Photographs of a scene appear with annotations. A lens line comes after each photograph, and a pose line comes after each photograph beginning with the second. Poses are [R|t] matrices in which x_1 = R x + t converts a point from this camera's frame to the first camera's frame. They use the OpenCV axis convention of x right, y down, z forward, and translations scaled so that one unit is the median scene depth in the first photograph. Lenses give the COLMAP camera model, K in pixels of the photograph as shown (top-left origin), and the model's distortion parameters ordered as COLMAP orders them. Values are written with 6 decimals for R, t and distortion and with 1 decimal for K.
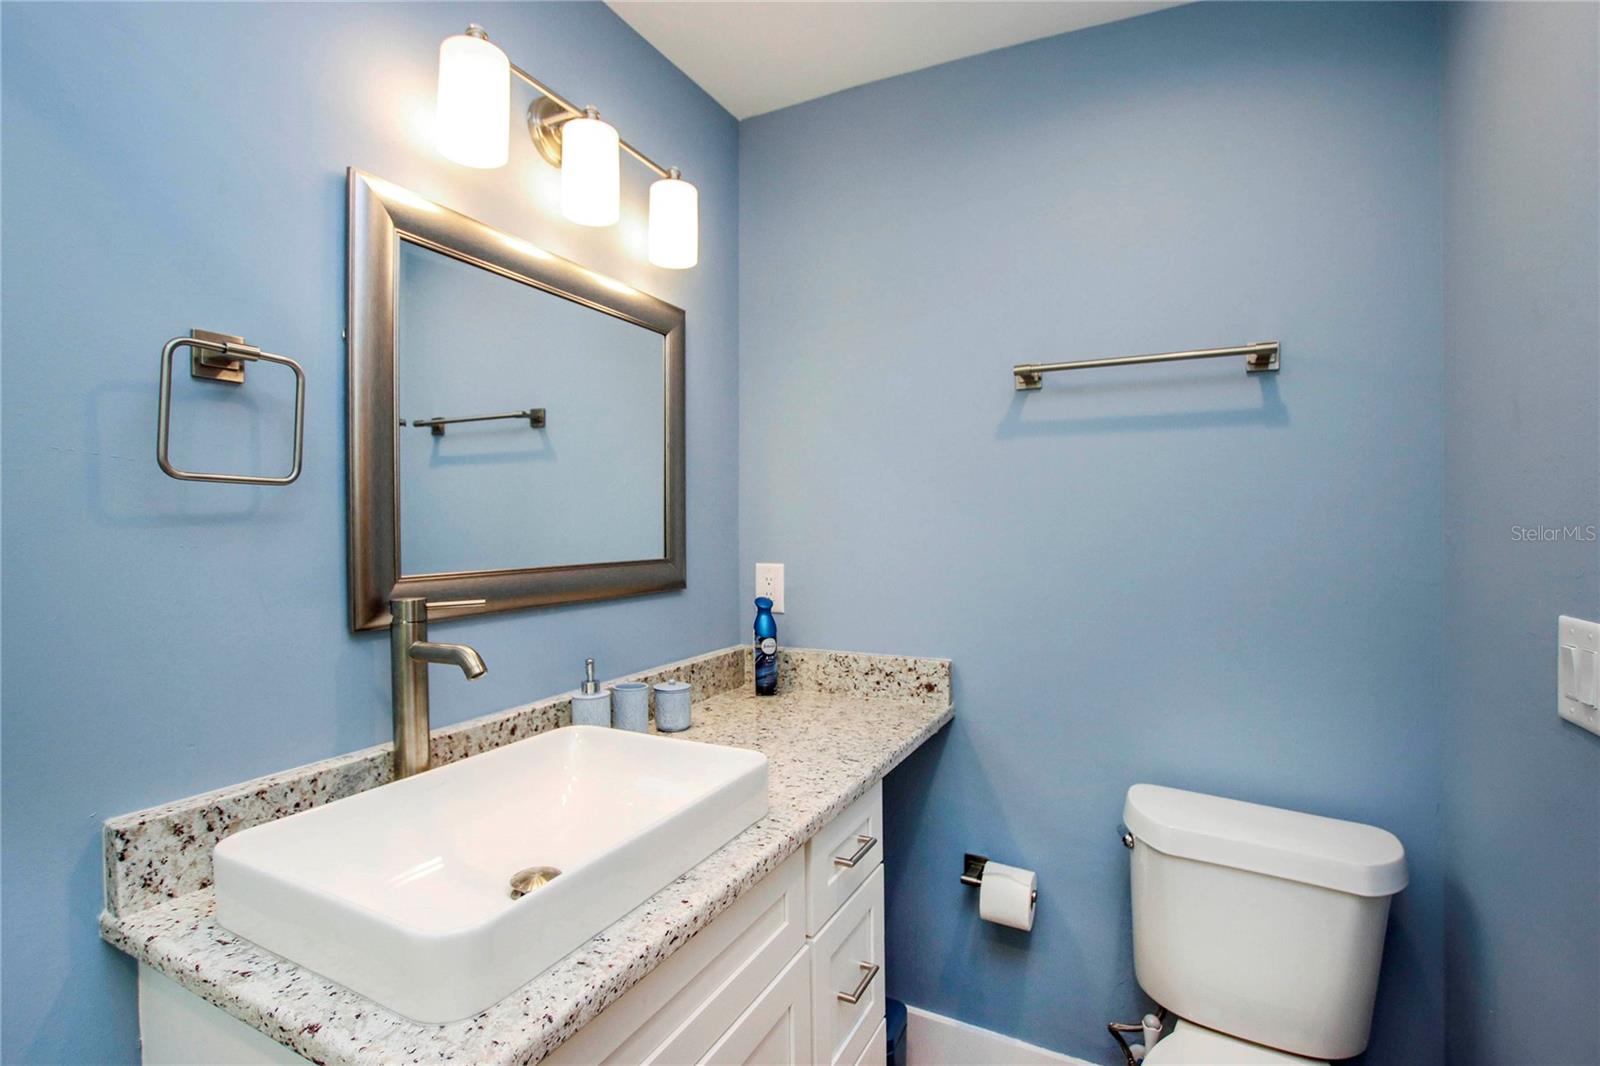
lens RADIAL K [[750.5, 0, 789.4], [0, 750.5, 535.5], [0, 0, 1]] dist [-0.016273, -0.000038]
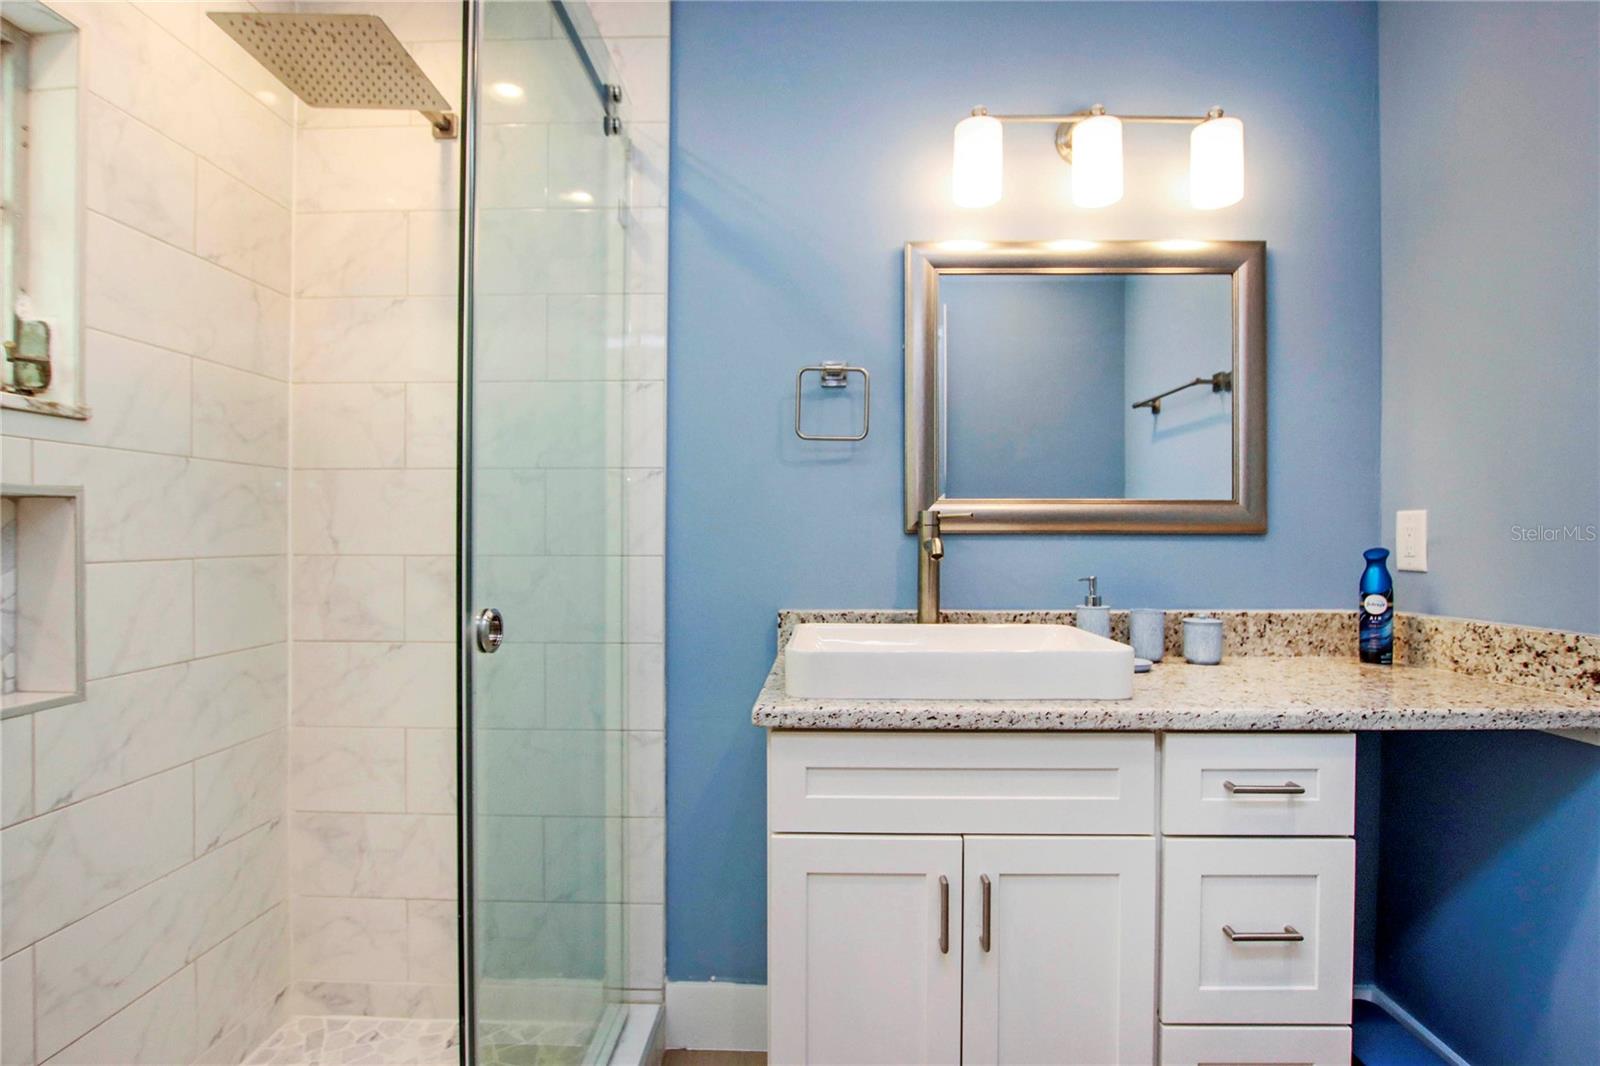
lens RADIAL K [[750.5, 0, 789.4], [0, 750.5, 535.5], [0, 0, 1]] dist [-0.016273, -0.000038]
pose [[0.437898, 0.008566, -0.898984, 0.441136], [-0.015925, 0.999872, 0.001770, 0.080741], [0.898884, 0.013541, 0.437978, 0.047960]]
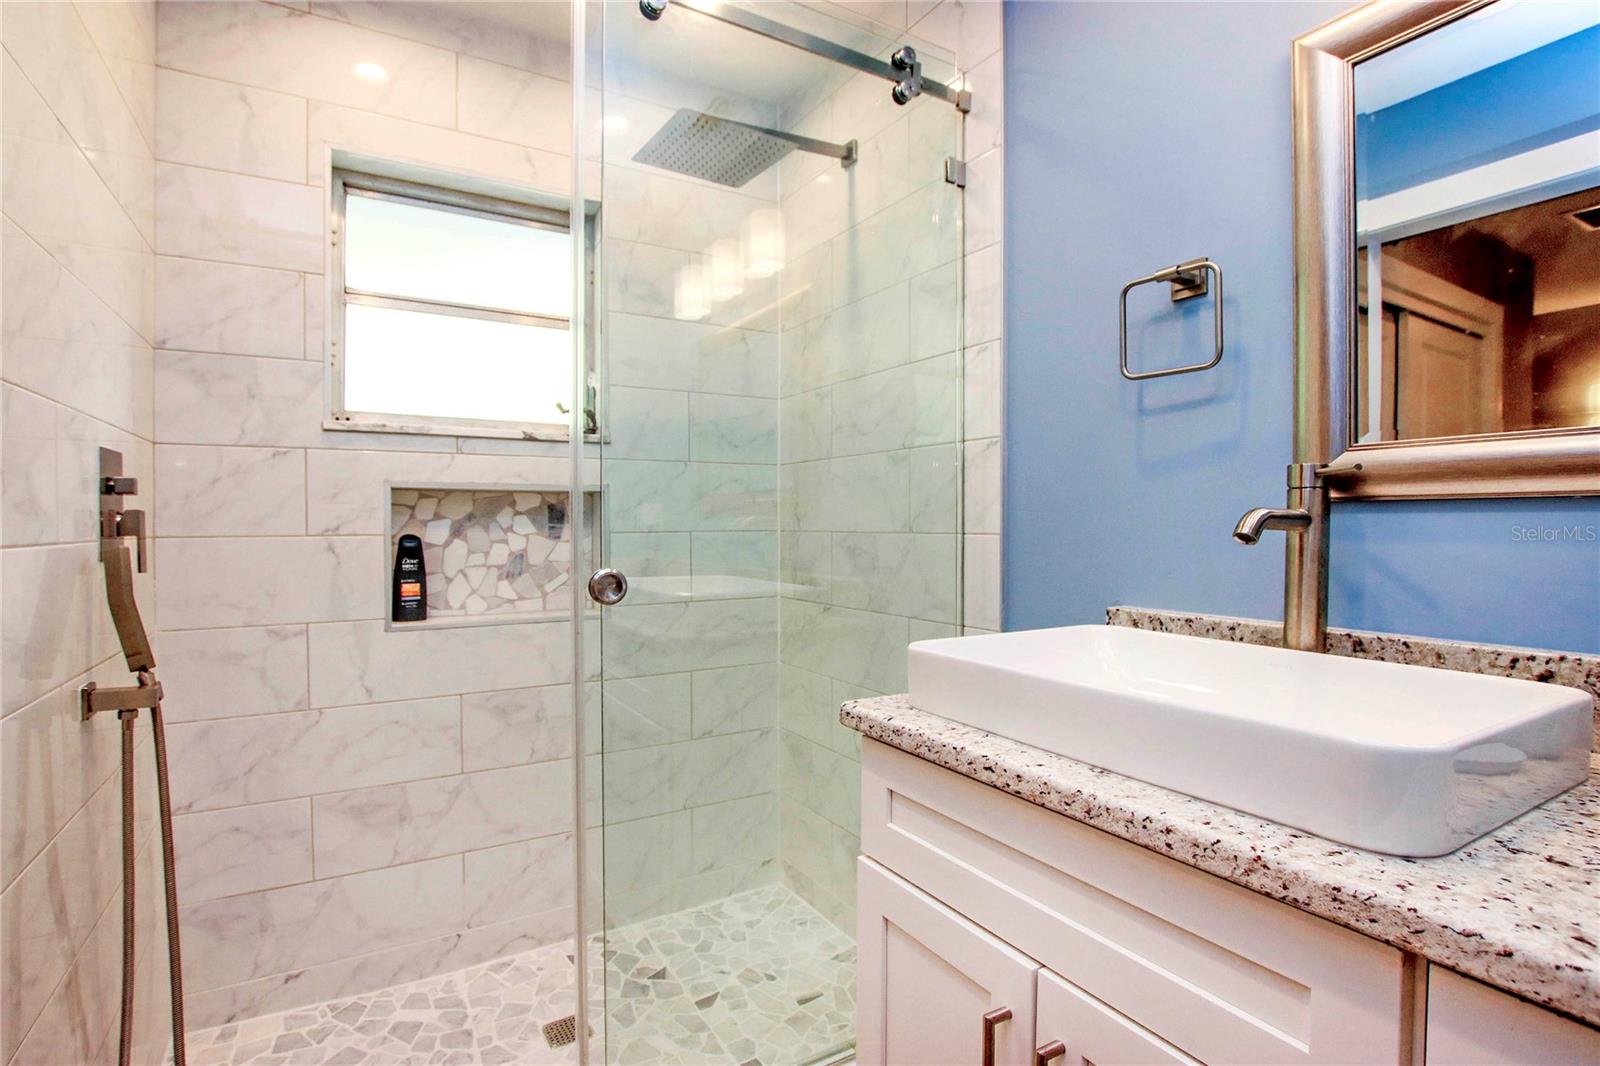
lens RADIAL K [[718.8, 0, 829.0], [0, 718.8, 528.6], [0, 0, 1]] dist [-0.011860, 0.000222]
pose [[-0.474381, 0.013157, -0.880221, 0.328911], [-0.006580, 0.999807, 0.018491, 0.090287], [0.880295, 0.014563, -0.474203, 0.539371]]
